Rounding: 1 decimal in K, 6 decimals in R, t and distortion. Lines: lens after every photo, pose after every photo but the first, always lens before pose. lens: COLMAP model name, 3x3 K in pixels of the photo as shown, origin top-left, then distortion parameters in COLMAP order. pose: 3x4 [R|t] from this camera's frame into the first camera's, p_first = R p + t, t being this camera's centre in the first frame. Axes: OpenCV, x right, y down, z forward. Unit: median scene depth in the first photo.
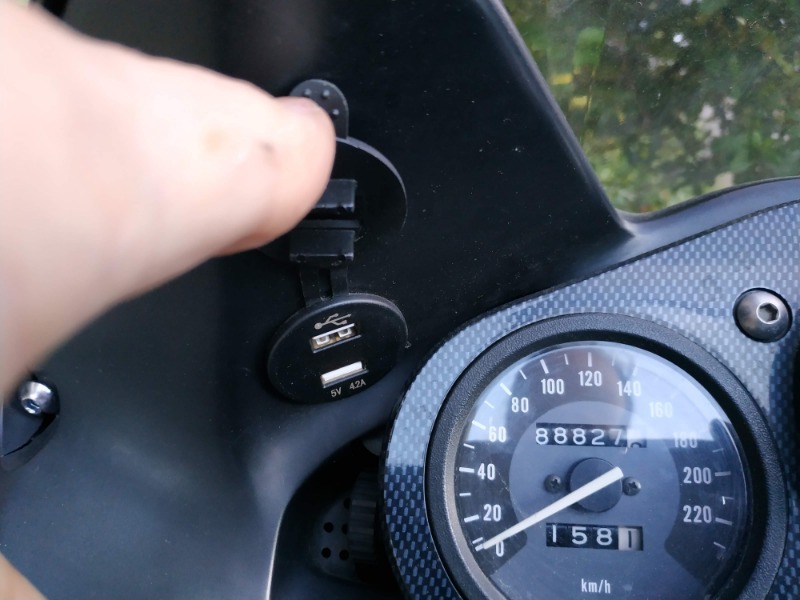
lens RADIAL K [[557.6, 0, 397.2], [0, 557.6, 303.0], [0, 0, 1]] dist [0.001774, -0.086976]
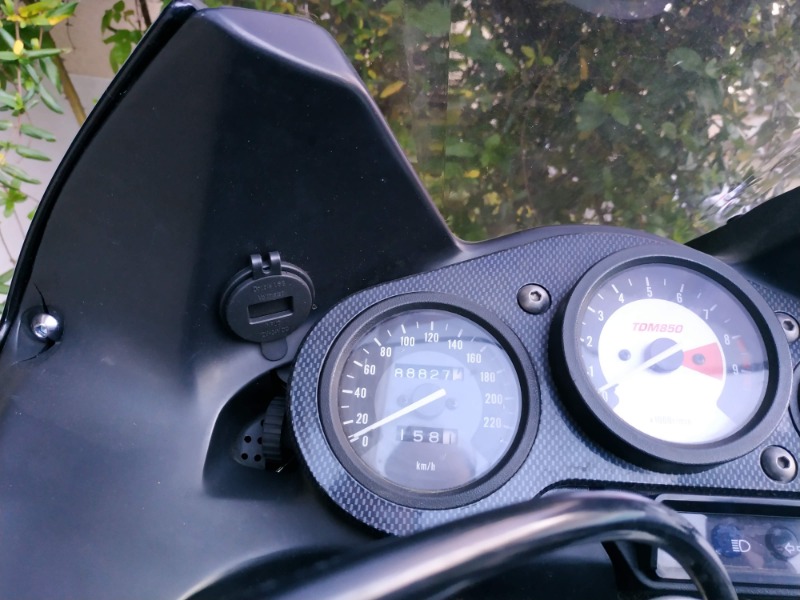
lens RADIAL K [[557.6, 0, 397.2], [0, 557.6, 303.0], [0, 0, 1]] dist [0.001774, -0.086976]
pose [[0.988401, 0.076312, 0.131302, 0.043432], [-0.056680, 0.987474, -0.147249, 0.289623], [-0.140894, 0.138098, 0.980346, -0.547572]]
